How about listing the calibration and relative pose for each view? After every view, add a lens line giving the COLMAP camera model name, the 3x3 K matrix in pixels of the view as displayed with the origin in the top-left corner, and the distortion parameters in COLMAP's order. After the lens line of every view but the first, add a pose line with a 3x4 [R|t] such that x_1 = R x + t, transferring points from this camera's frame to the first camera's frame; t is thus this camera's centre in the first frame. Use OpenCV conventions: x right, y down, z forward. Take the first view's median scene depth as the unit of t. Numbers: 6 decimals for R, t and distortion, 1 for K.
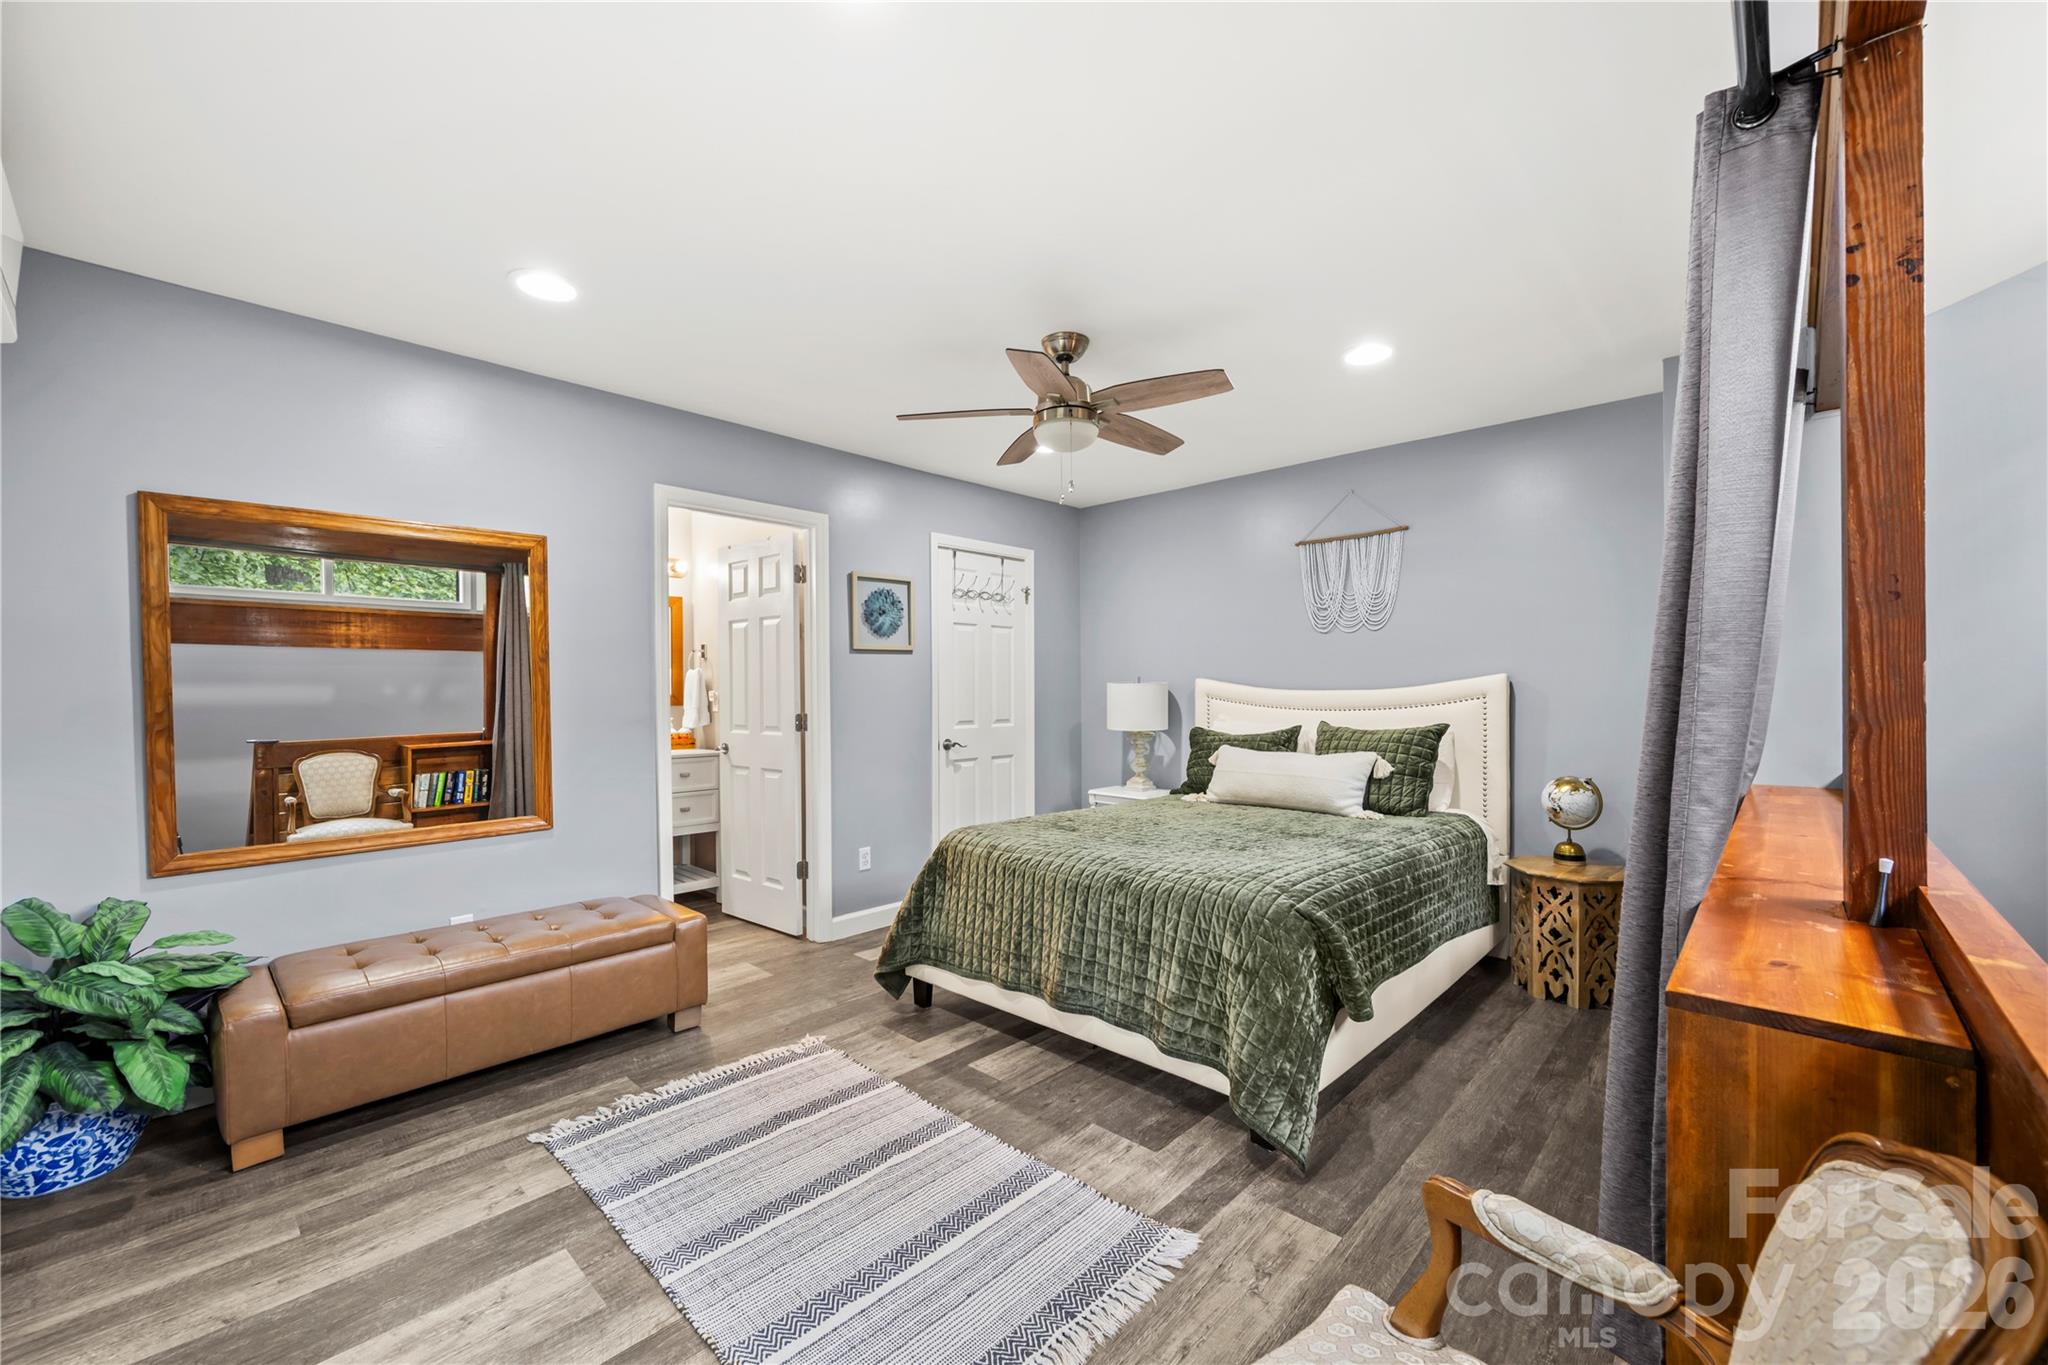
lens RADIAL K [[819.6, 0, 1024.0], [0, 819.6, 682.5], [0, 0, 1]] dist [-0.000529, -0.000045]
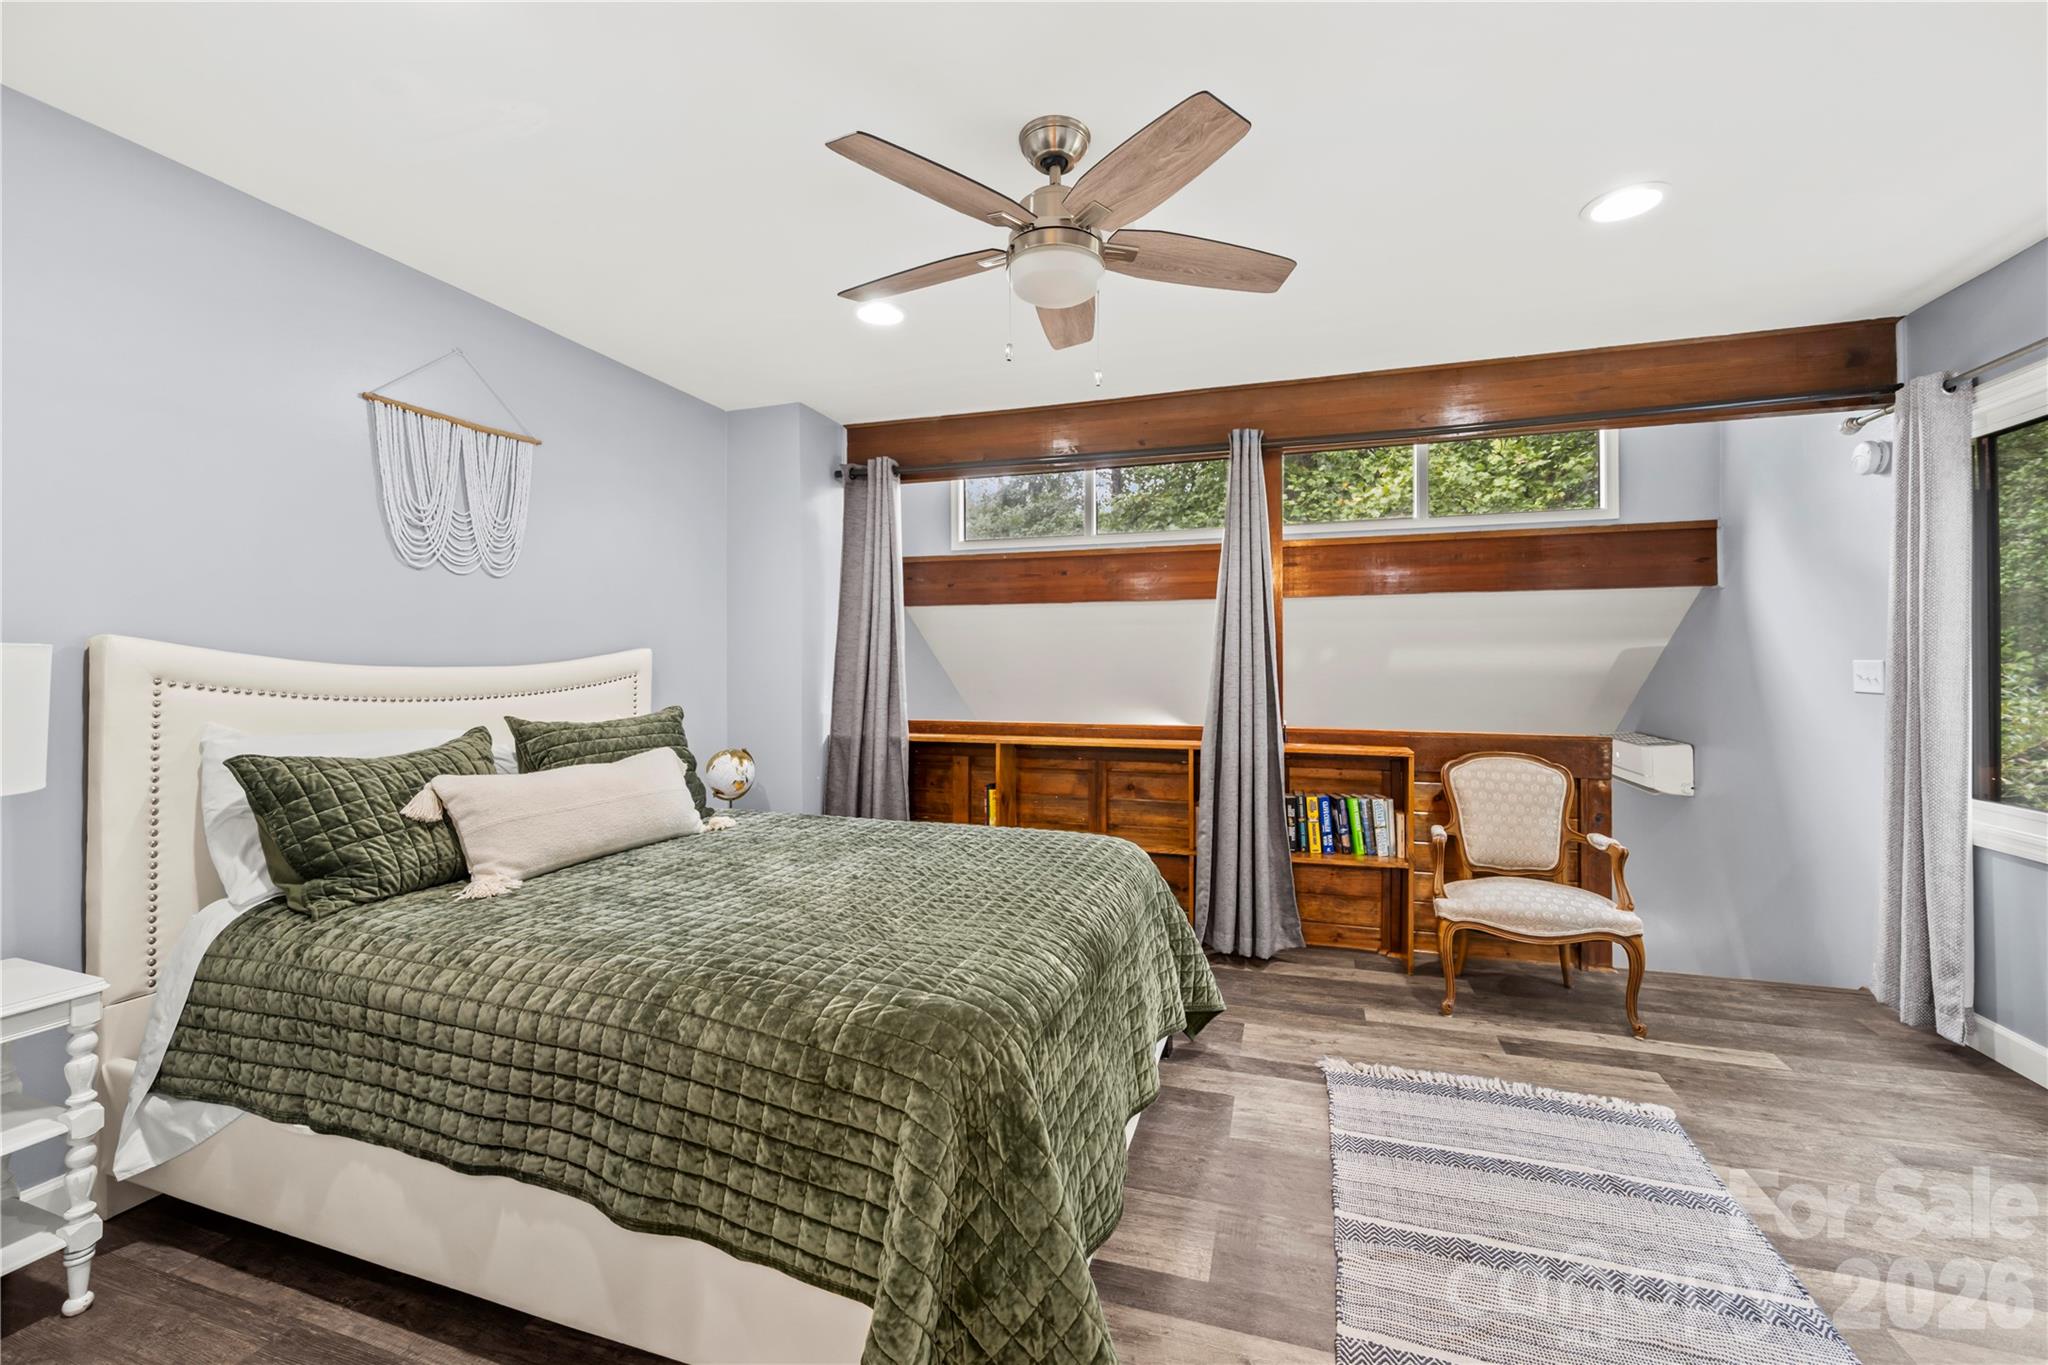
lens RADIAL K [[814.8, 0, 1028.6], [0, 814.8, 655.0], [0, 0, 1]] dist [-0.001634, -0.000156]
pose [[-0.430189, 0.010302, 0.902680, -0.367748], [-0.007034, 0.999866, -0.014763, 0.007010], [-0.902711, -0.012701, -0.430059, 0.911037]]
